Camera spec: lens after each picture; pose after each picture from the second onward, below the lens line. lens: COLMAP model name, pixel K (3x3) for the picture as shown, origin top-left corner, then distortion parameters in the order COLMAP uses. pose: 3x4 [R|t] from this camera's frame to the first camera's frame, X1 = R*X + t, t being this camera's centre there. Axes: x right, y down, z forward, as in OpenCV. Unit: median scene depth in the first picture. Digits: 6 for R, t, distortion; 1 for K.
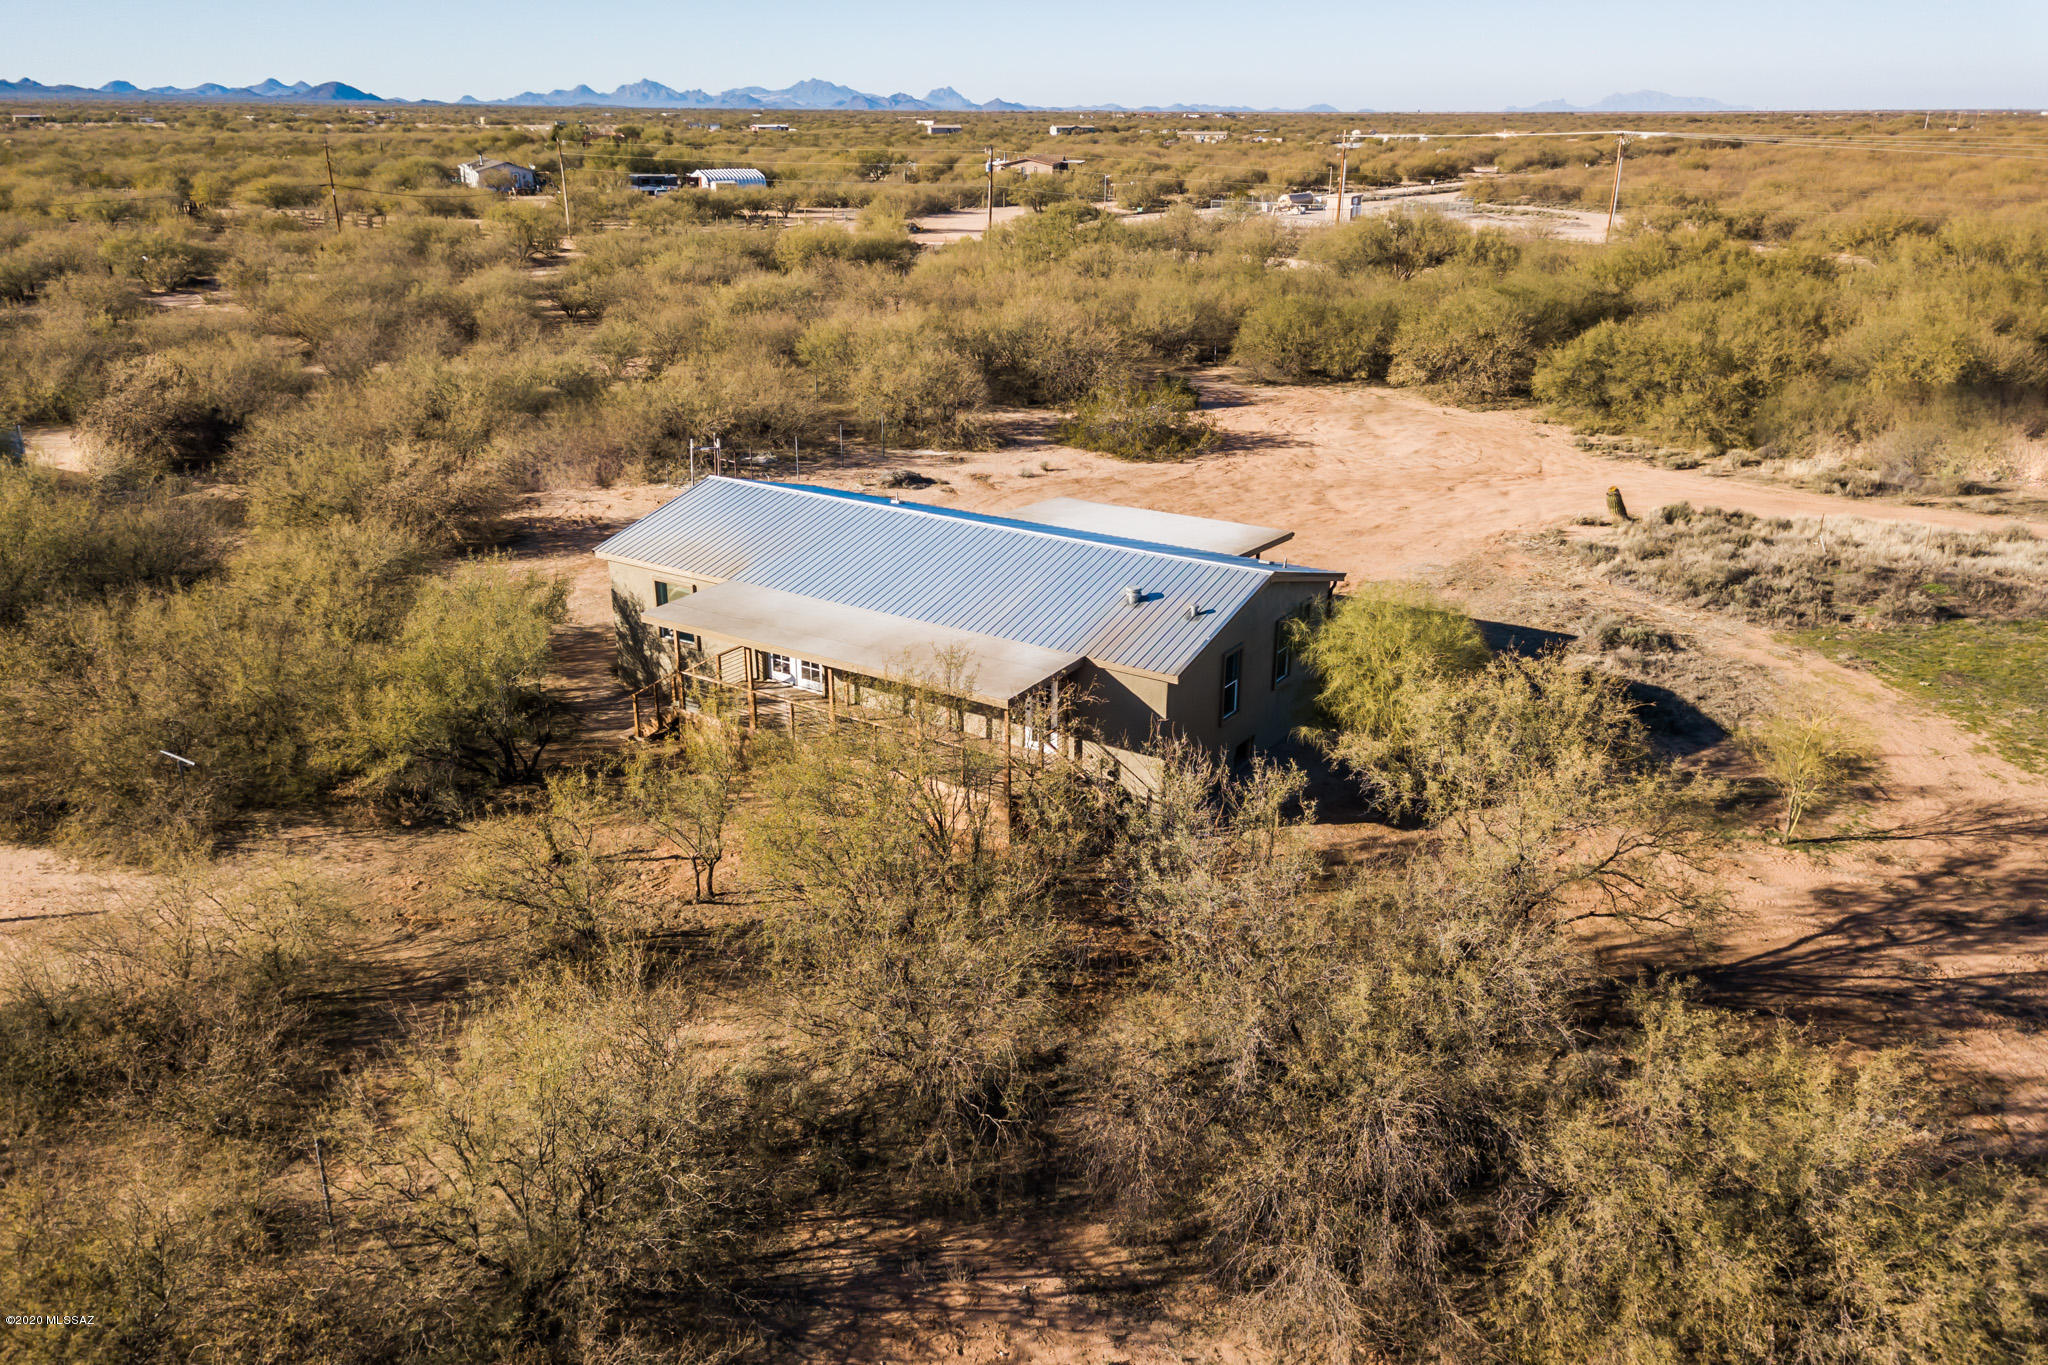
lens RADIAL K [[1581.4, 0, 1024.0], [0, 1581.4, 682.5], [0, 0, 1]] dist [0.027118, 0.000996]
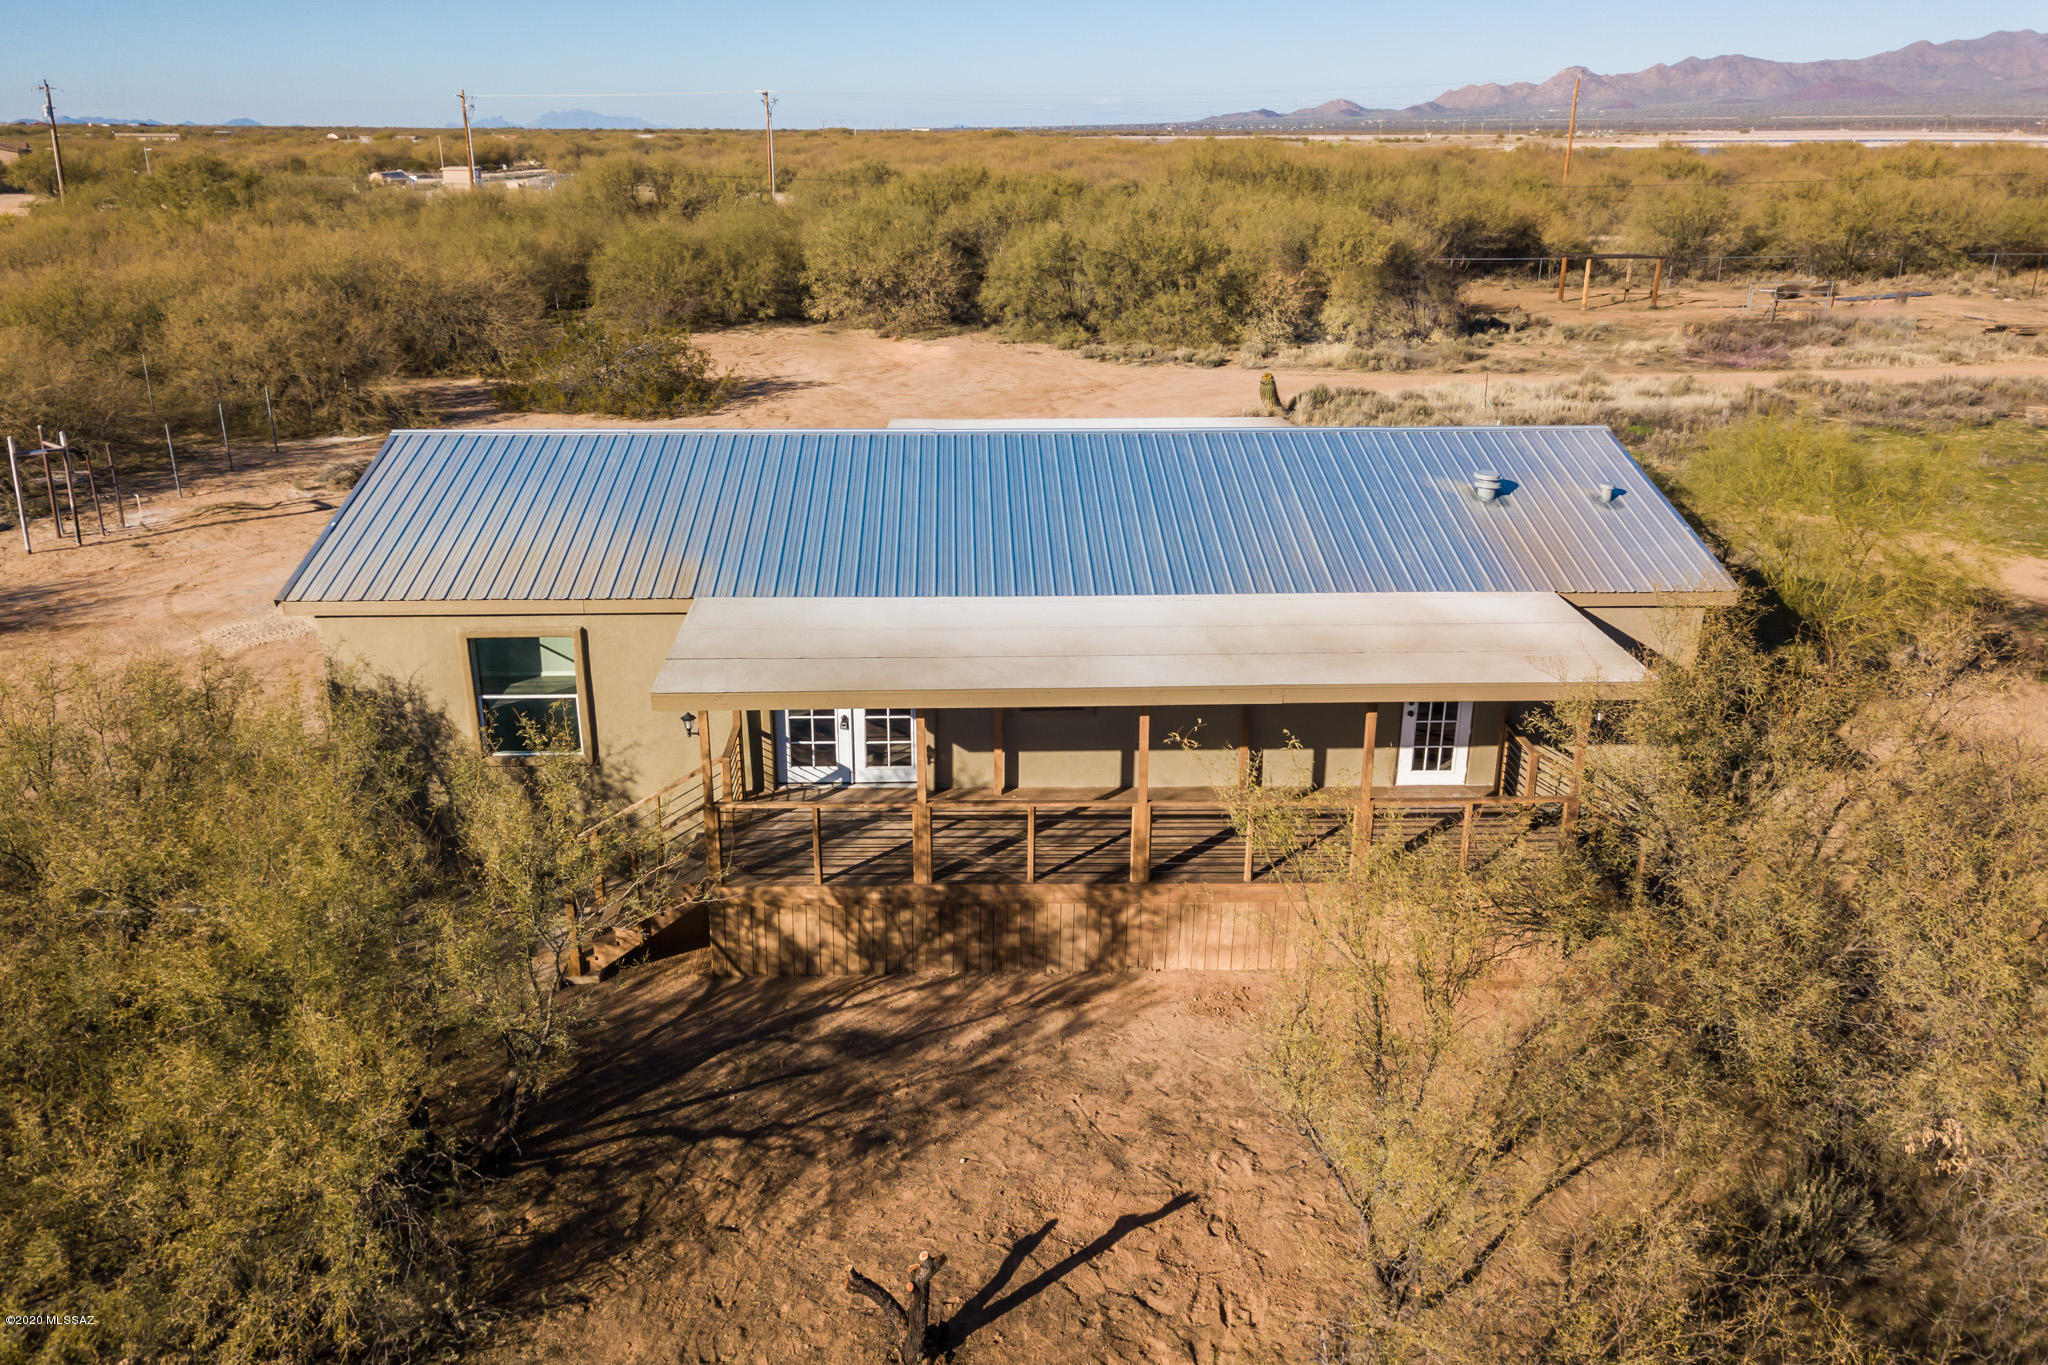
lens RADIAL K [[1581.4, 0, 1024.0], [0, 1581.4, 682.5], [0, 0, 1]] dist [0.027118, 0.000996]
pose [[0.819979, -0.193507, 0.538693, -0.200772], [0.198673, 0.978830, 0.049198, -0.023897], [-0.536809, 0.066682, 0.841065, 0.304008]]
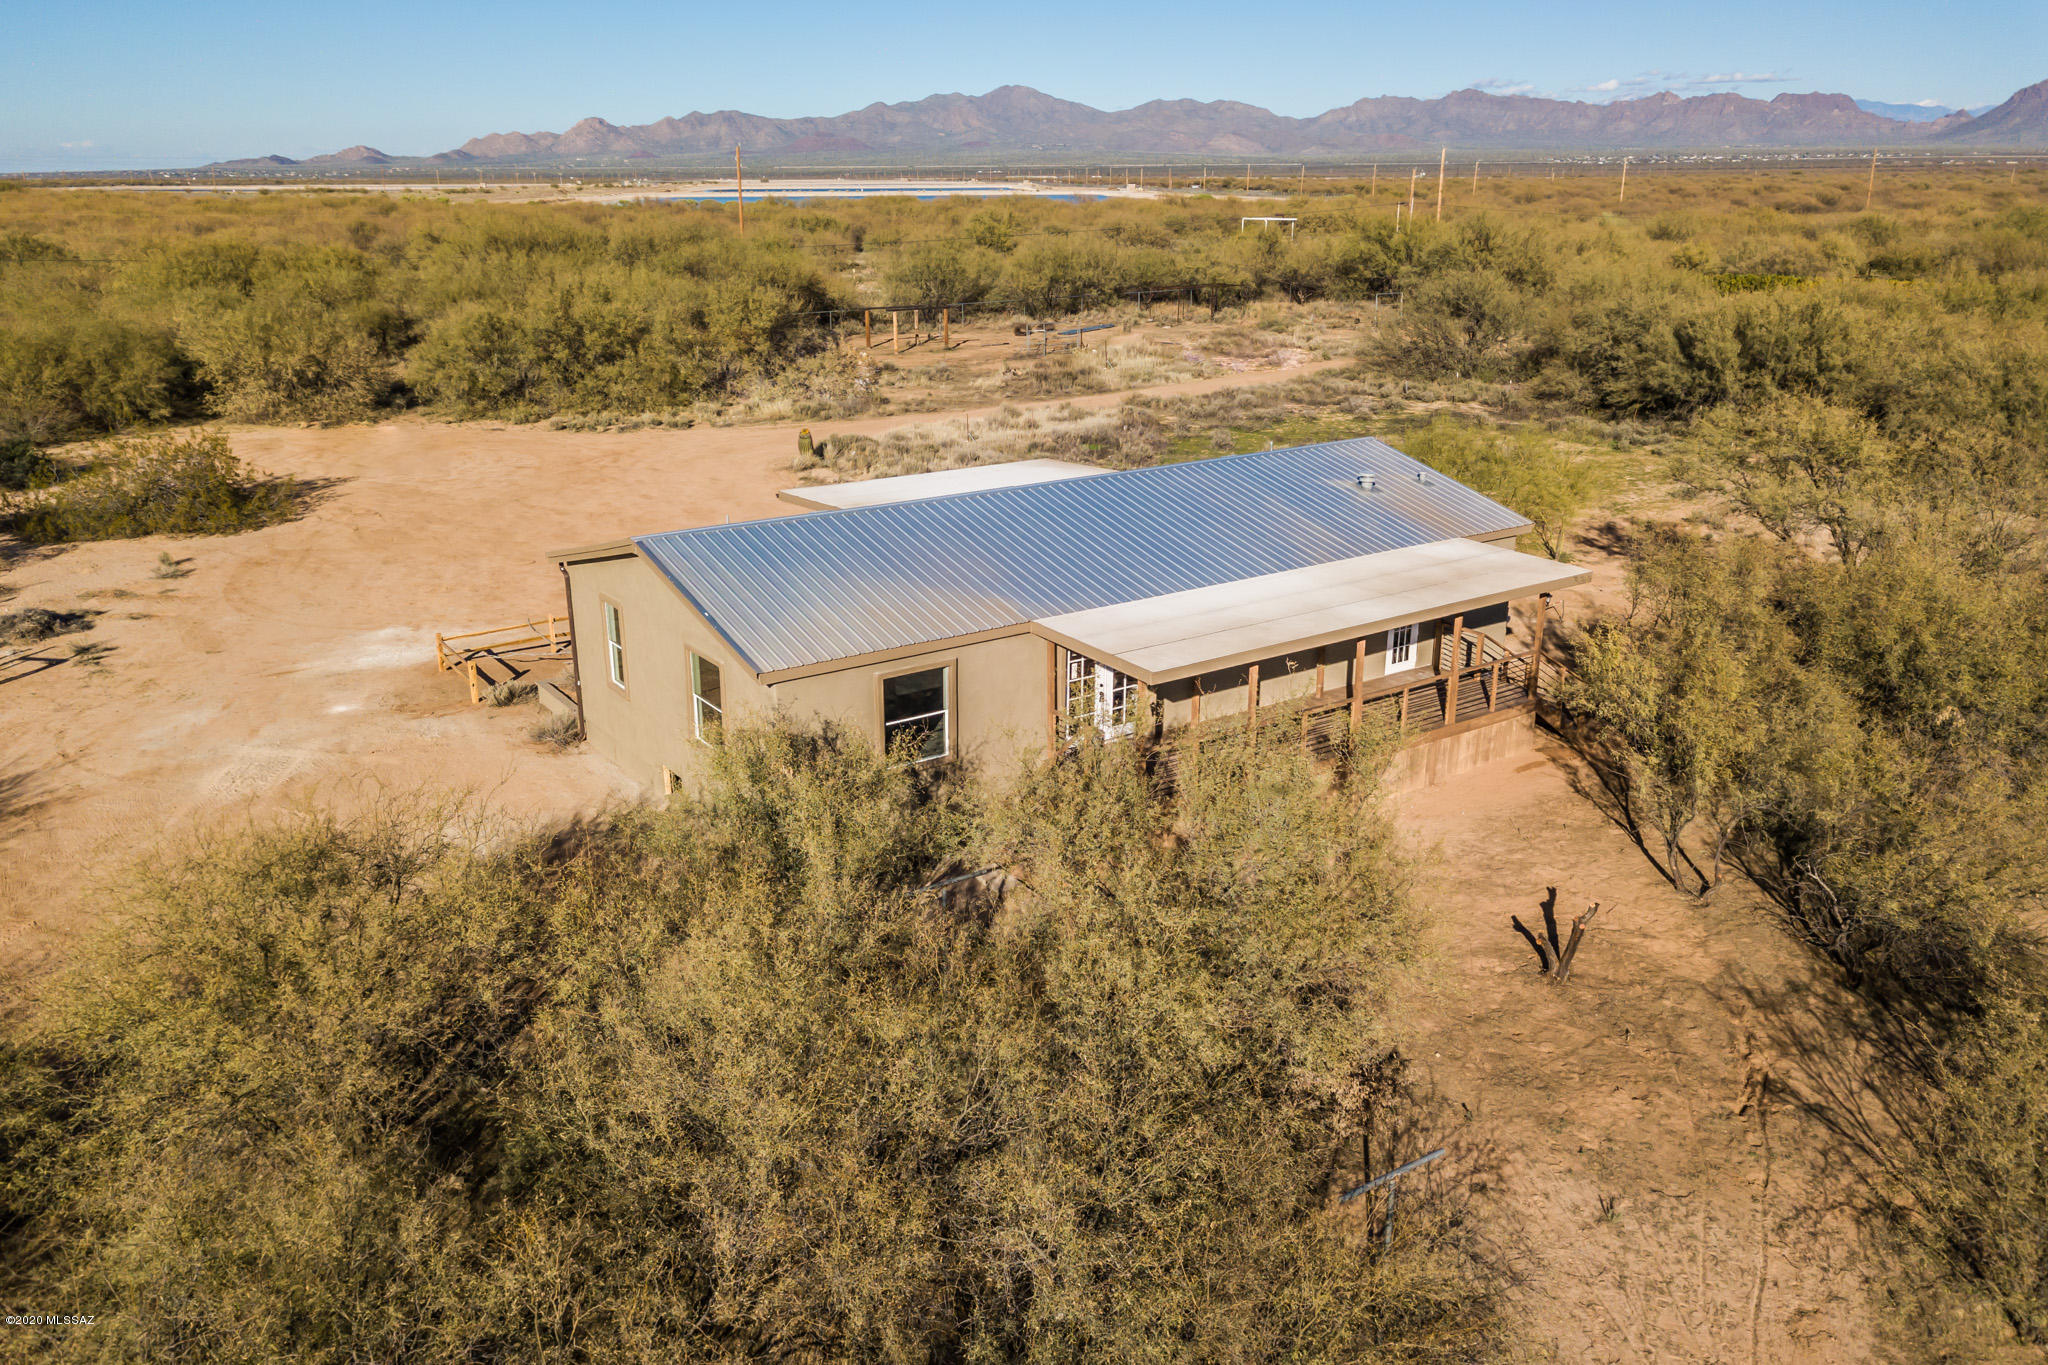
lens RADIAL K [[1581.4, 0, 1024.0], [0, 1581.4, 682.5], [0, 0, 1]] dist [0.027118, 0.000996]
pose [[0.373095, -0.292898, 0.880347, -0.433263], [0.324096, 0.930231, 0.172142, -0.088280], [-0.869346, 0.221091, 0.441991, 0.406056]]
